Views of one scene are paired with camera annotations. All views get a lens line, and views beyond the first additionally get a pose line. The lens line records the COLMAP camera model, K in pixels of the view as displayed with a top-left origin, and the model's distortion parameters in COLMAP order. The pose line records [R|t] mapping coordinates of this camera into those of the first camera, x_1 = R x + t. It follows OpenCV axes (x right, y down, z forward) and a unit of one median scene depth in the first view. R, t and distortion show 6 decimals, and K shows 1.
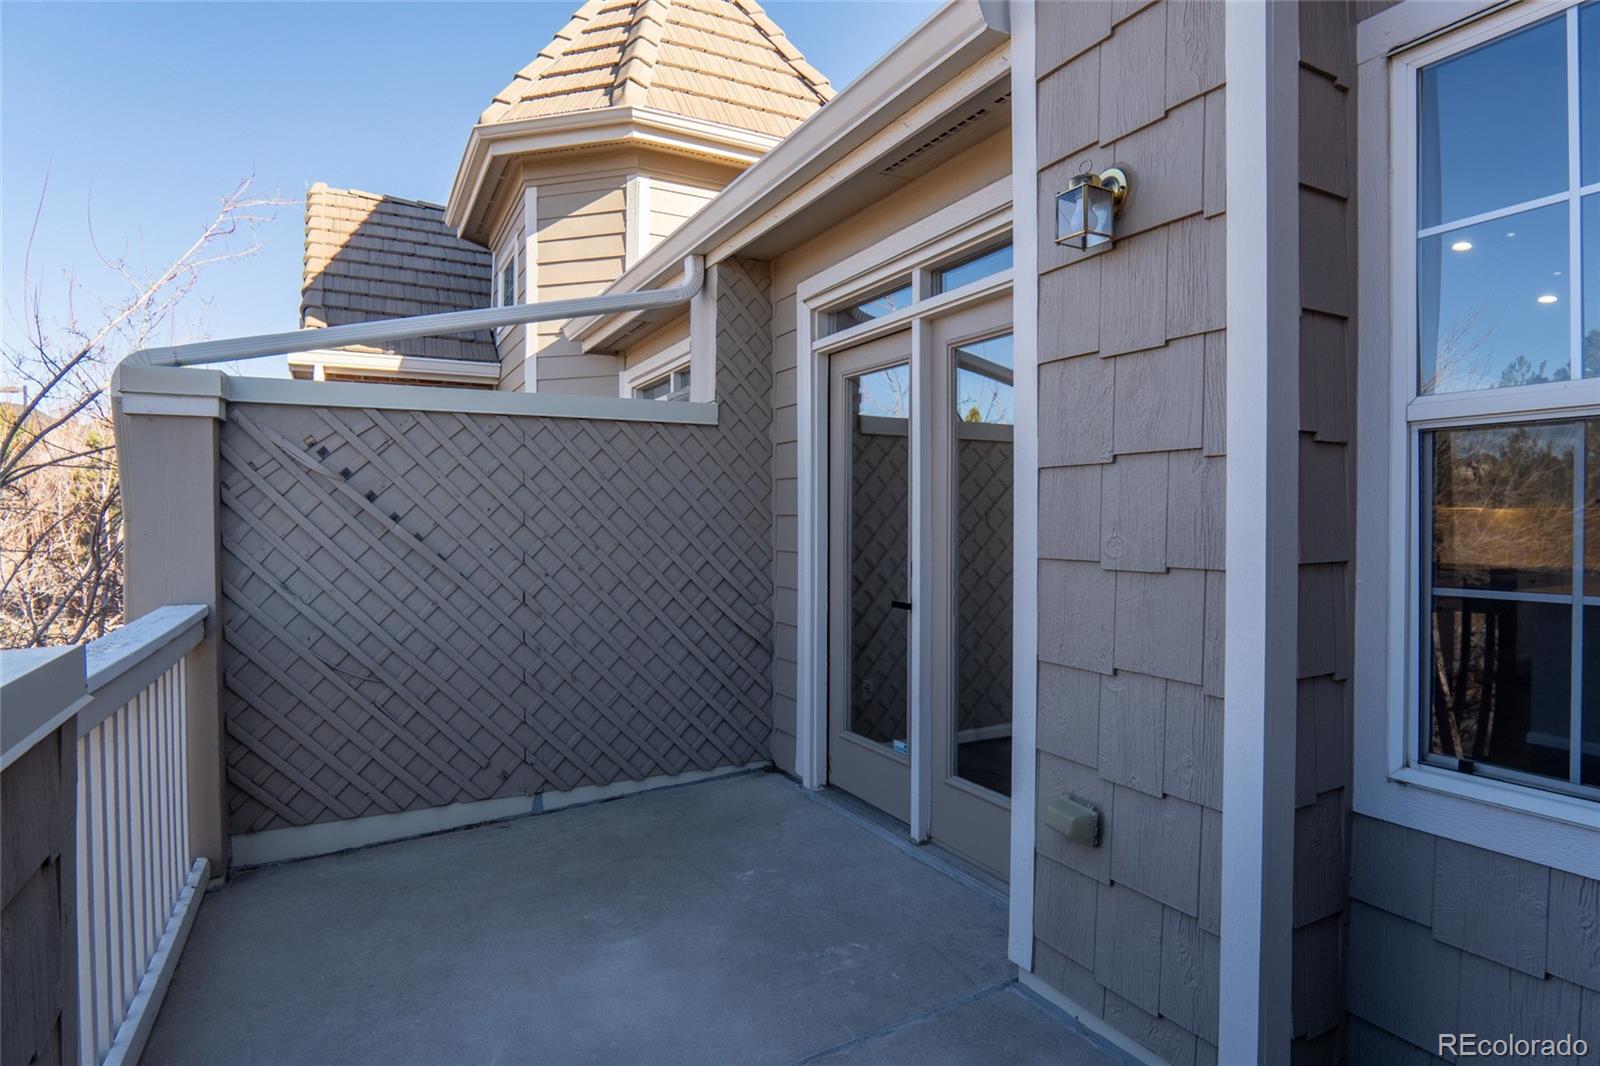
lens RADIAL K [[874.2, 0, 799.2], [0, 874.2, 505.5], [0, 0, 1]] dist [-0.023470, 0.002066]
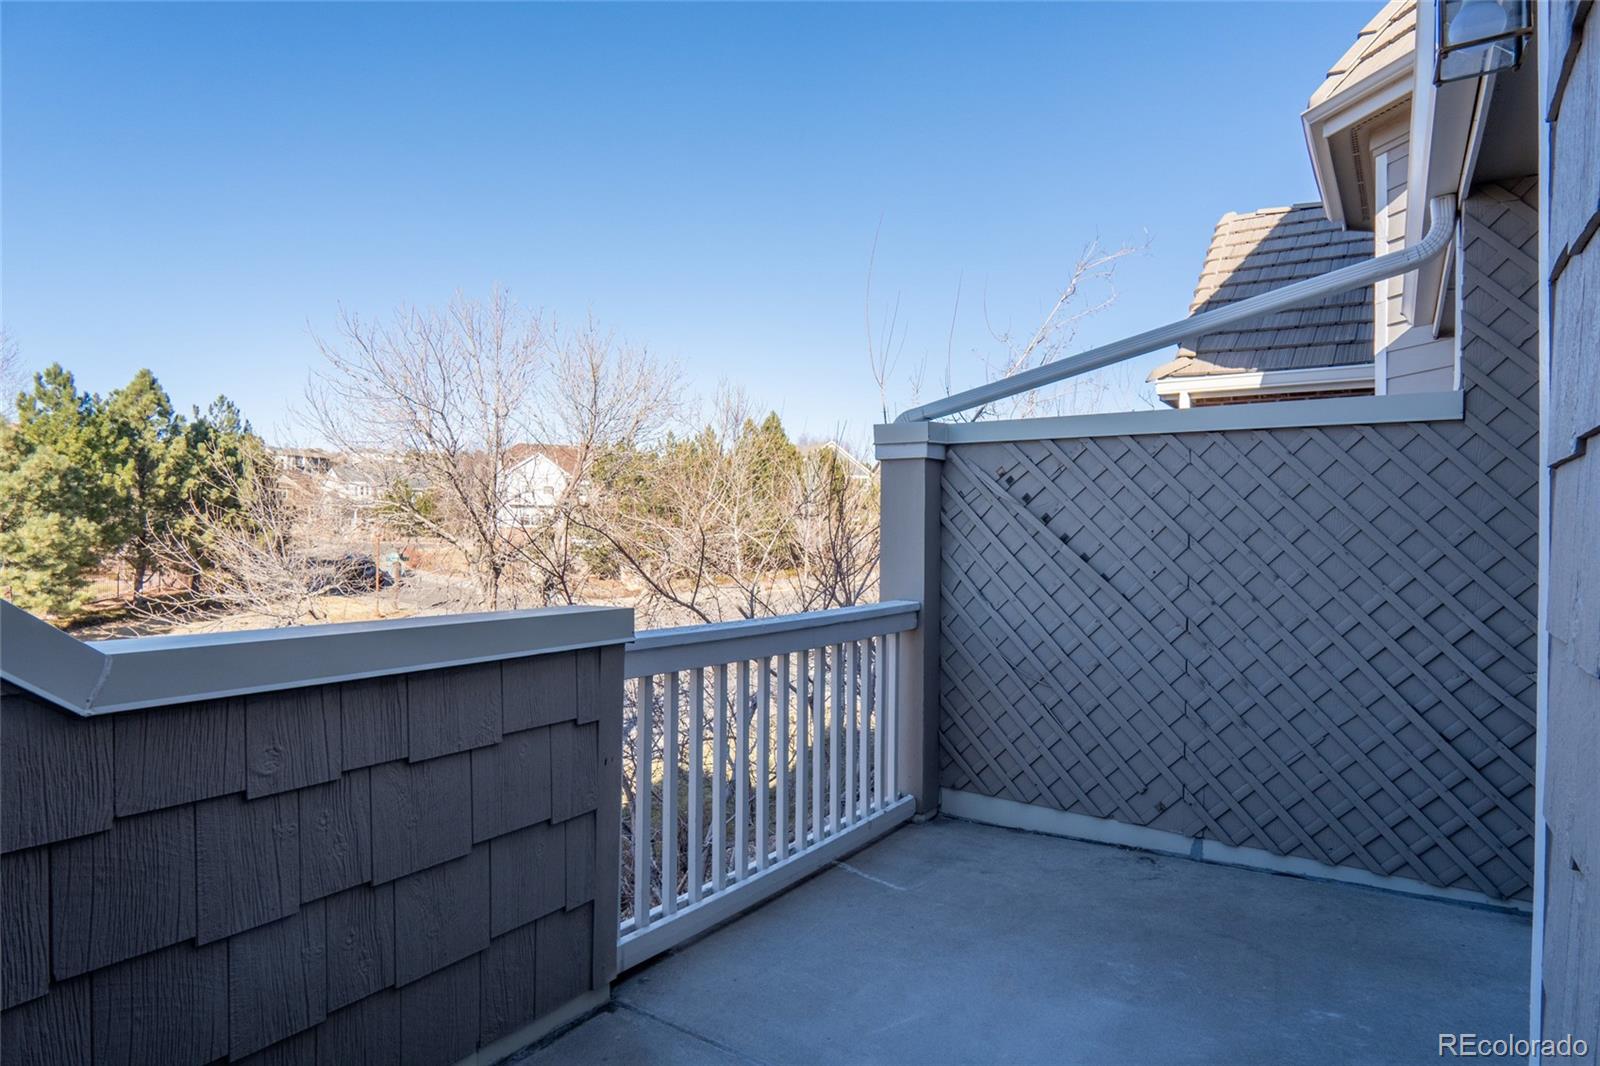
lens RADIAL K [[874.2, 0, 799.2], [0, 874.2, 505.5], [0, 0, 1]] dist [-0.023470, 0.002066]
pose [[0.447391, -0.015452, -0.894205, 0.342894], [-0.003876, 0.999808, -0.019216, -0.004132], [0.894330, 0.012063, 0.447245, 0.202973]]
